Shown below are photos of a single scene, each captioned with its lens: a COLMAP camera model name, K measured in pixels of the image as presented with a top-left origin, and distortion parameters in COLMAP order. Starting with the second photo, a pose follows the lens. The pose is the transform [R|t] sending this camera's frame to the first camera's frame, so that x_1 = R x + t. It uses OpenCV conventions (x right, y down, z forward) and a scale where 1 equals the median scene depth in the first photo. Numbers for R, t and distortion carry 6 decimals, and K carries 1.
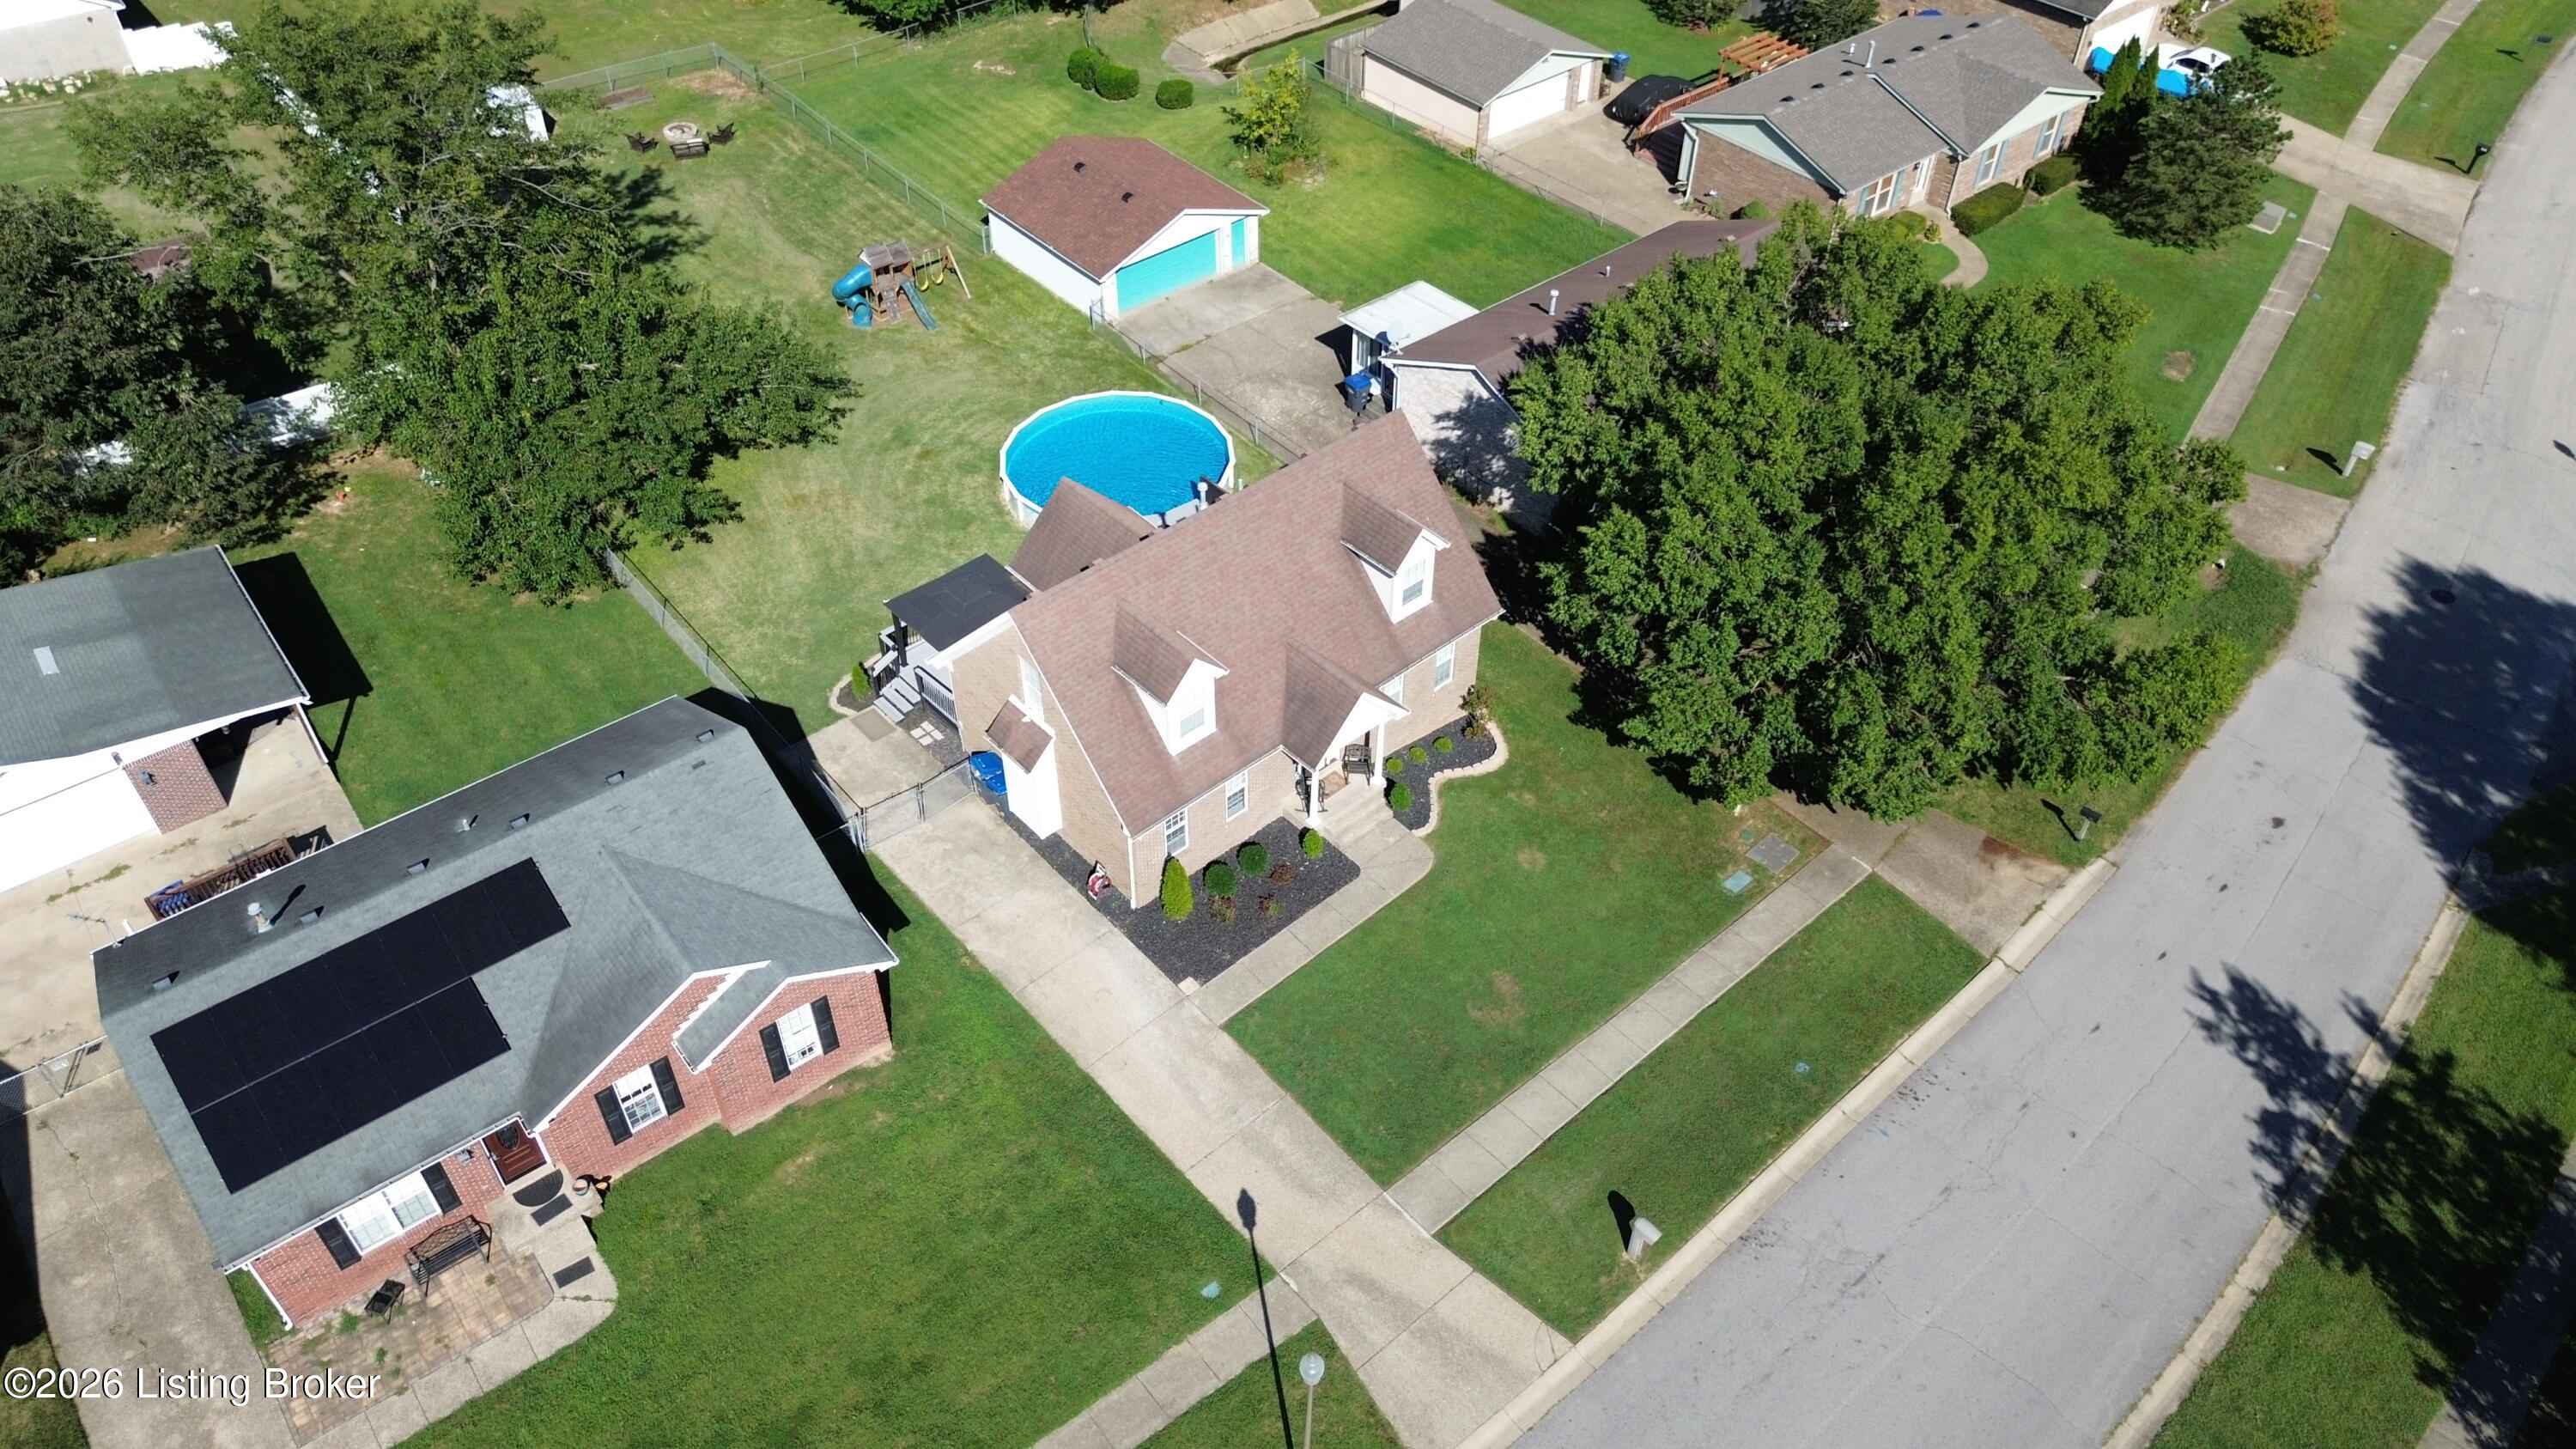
lens RADIAL K [[1831.7, 0, 1275.4], [0, 1831.7, 723.0], [0, 0, 1]] dist [0.073017, -0.073441]
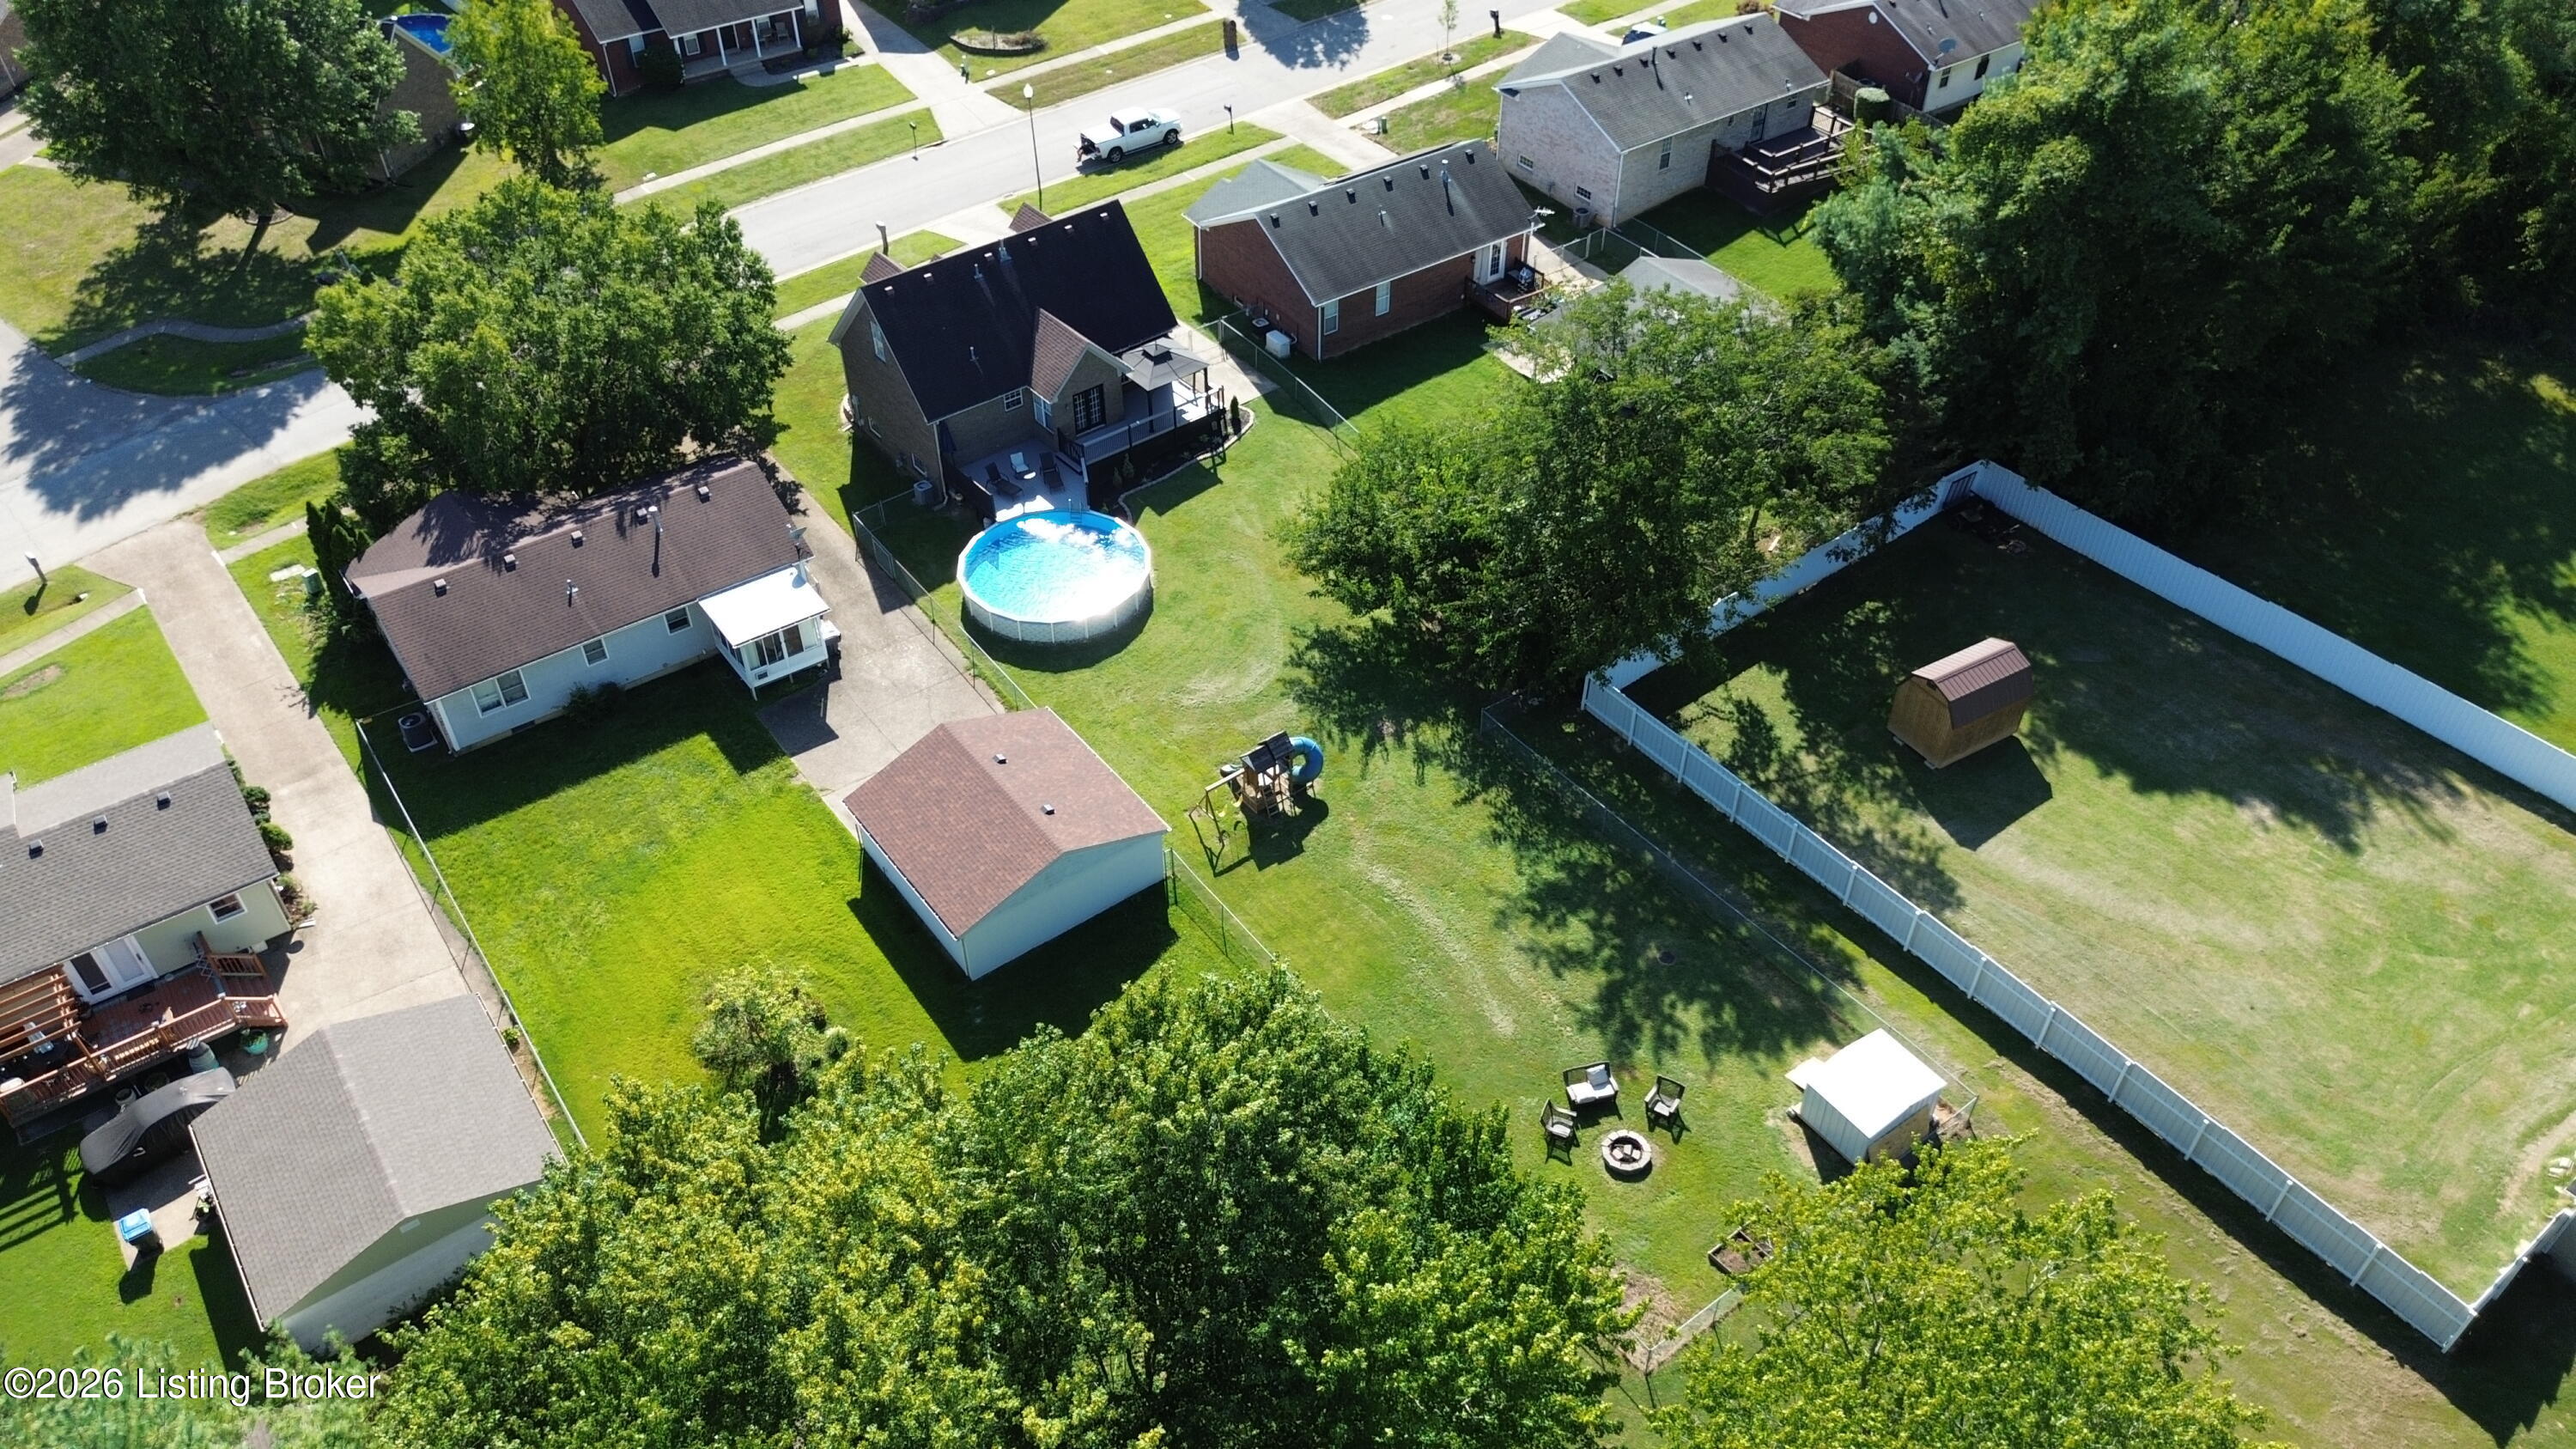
lens RADIAL K [[1831.7, 0, 1284.7], [0, 1831.7, 737.2], [0, 0, 1]] dist [0.073017, -0.073441]
pose [[-0.998573, -0.039505, 0.035940, -0.363246], [0.032257, 0.090218, 0.995400, -1.692621], [-0.042565, 0.995138, -0.088815, 1.530660]]
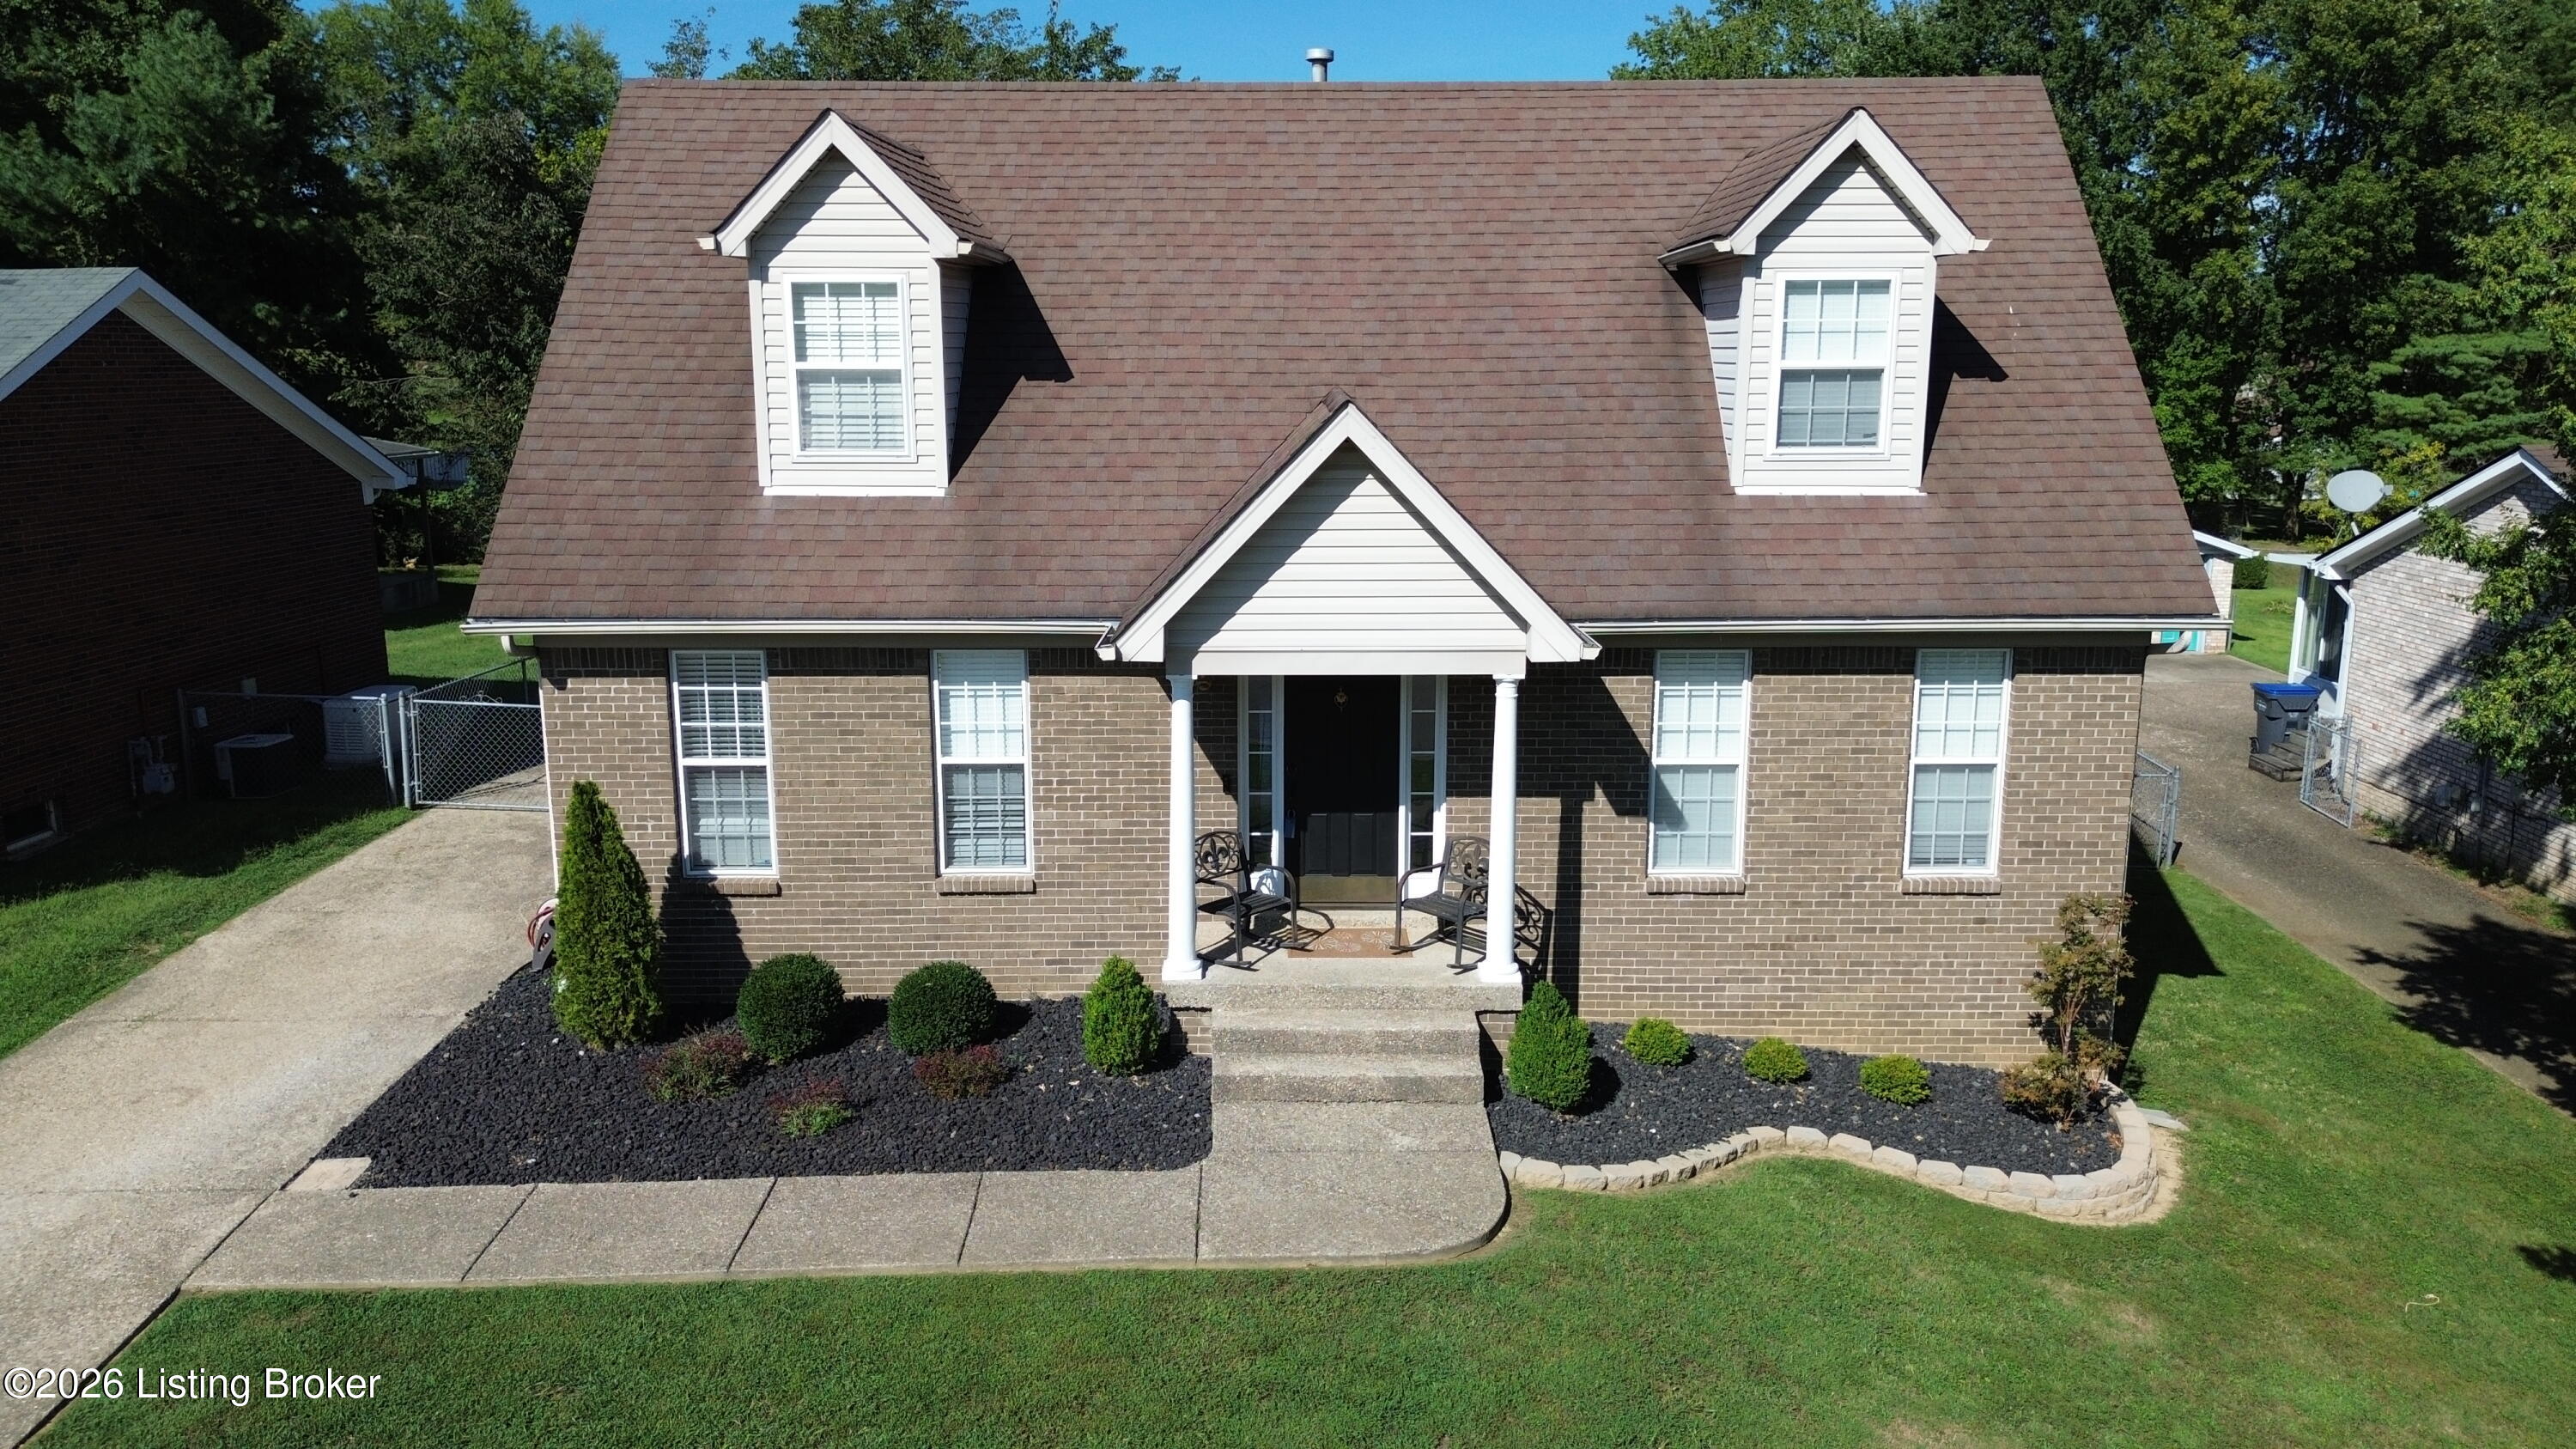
lens RADIAL K [[1831.7, 0, 1273.7], [0, 1831.7, 715.3], [0, 0, 1]] dist [0.073017, -0.073441]
pose [[0.744505, 0.129281, -0.654980, 0.207905], [-0.454706, 0.816534, -0.355689, 0.113746], [0.488829, 0.562635, 0.666699, 0.786156]]
